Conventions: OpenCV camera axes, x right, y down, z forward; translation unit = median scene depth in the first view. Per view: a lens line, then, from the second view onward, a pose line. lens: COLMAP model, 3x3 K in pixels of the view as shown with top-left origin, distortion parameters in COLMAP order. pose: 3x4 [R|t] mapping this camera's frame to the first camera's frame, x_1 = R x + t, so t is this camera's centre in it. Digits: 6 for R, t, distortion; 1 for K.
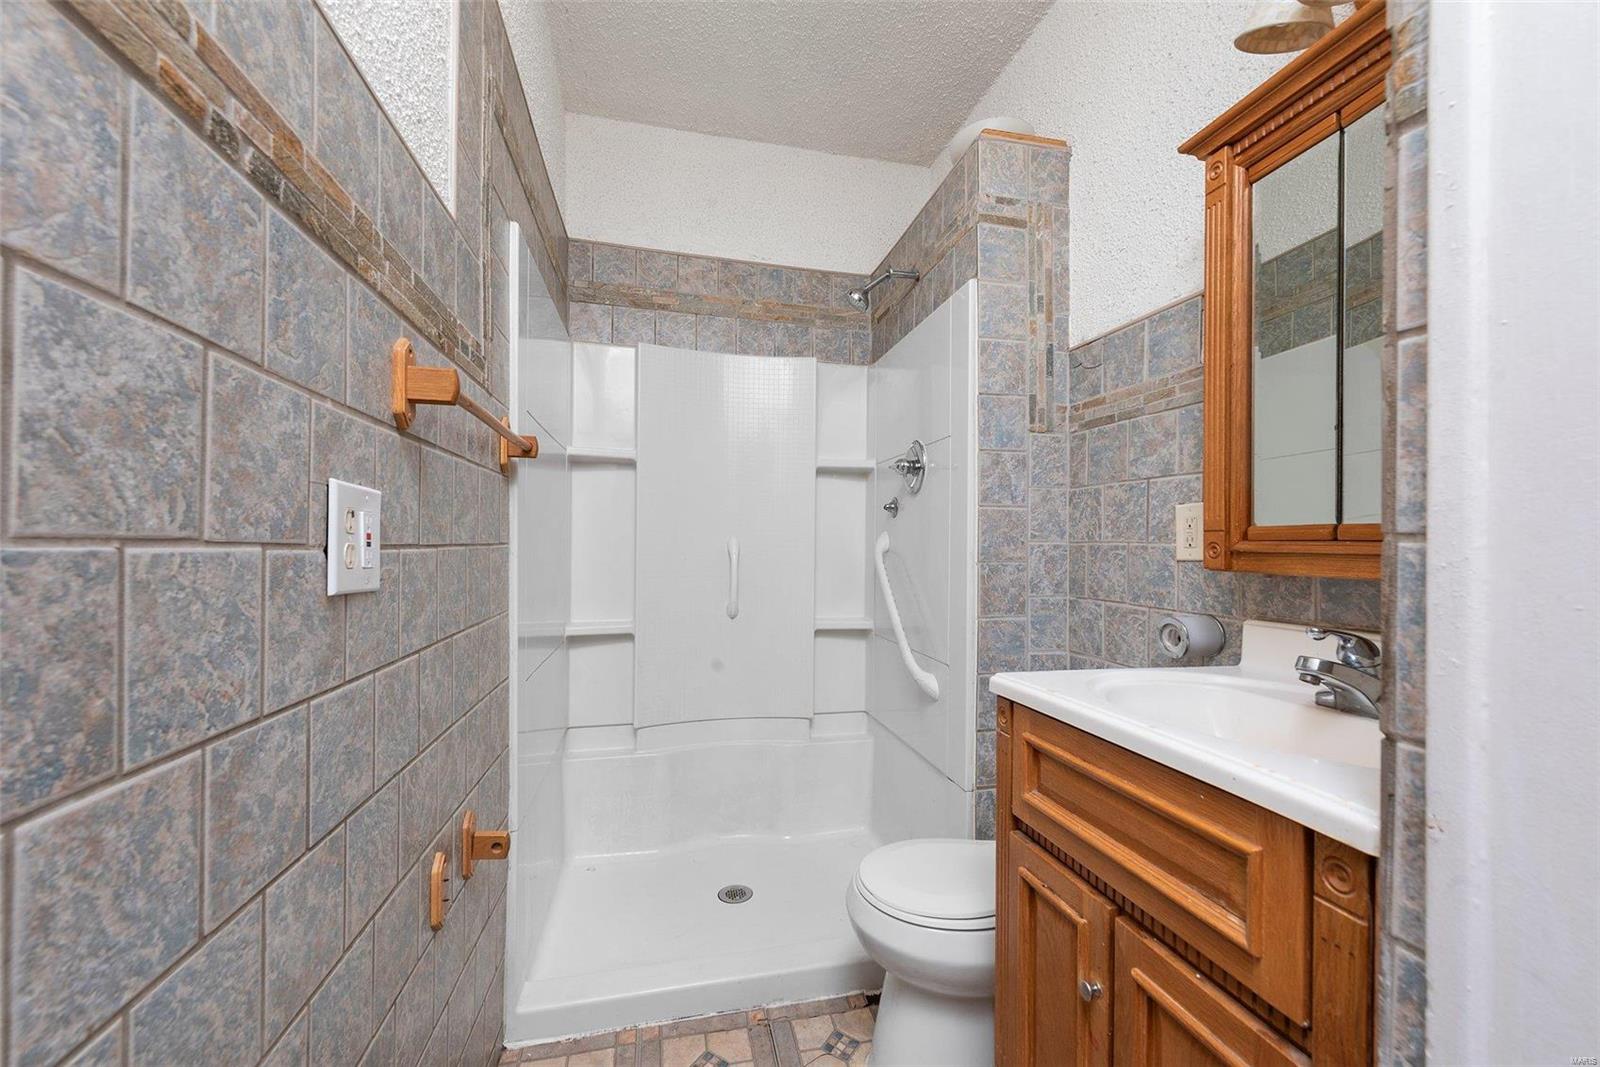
lens RADIAL K [[630.8, 0, 811.5], [0, 630.8, 540.1], [0, 0, 1]] dist [0.019068, -0.006240]
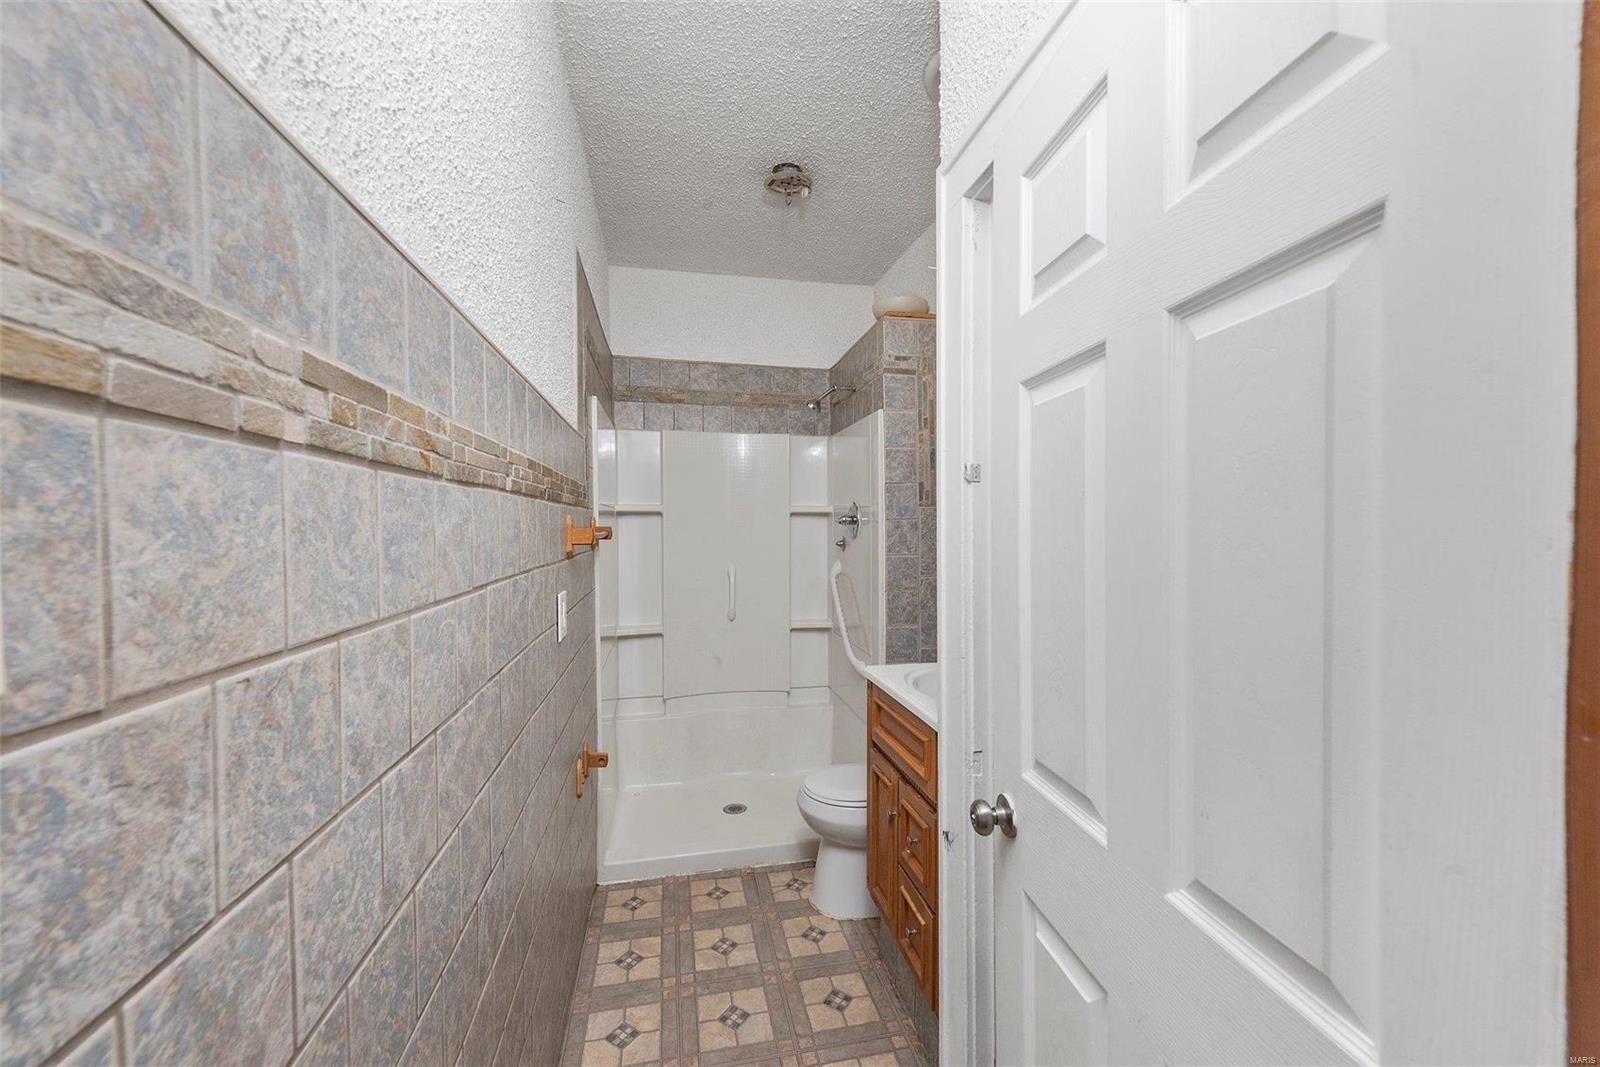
lens RADIAL K [[638.9, 0, 807.5], [0, 638.9, 528.9], [0, 0, 1]] dist [0.020504, -0.006294]
pose [[0.999732, -0.010466, -0.020634, 0.092536], [0.010995, 0.999610, 0.025687, -0.142721], [0.020358, -0.025907, 0.999457, -0.511554]]
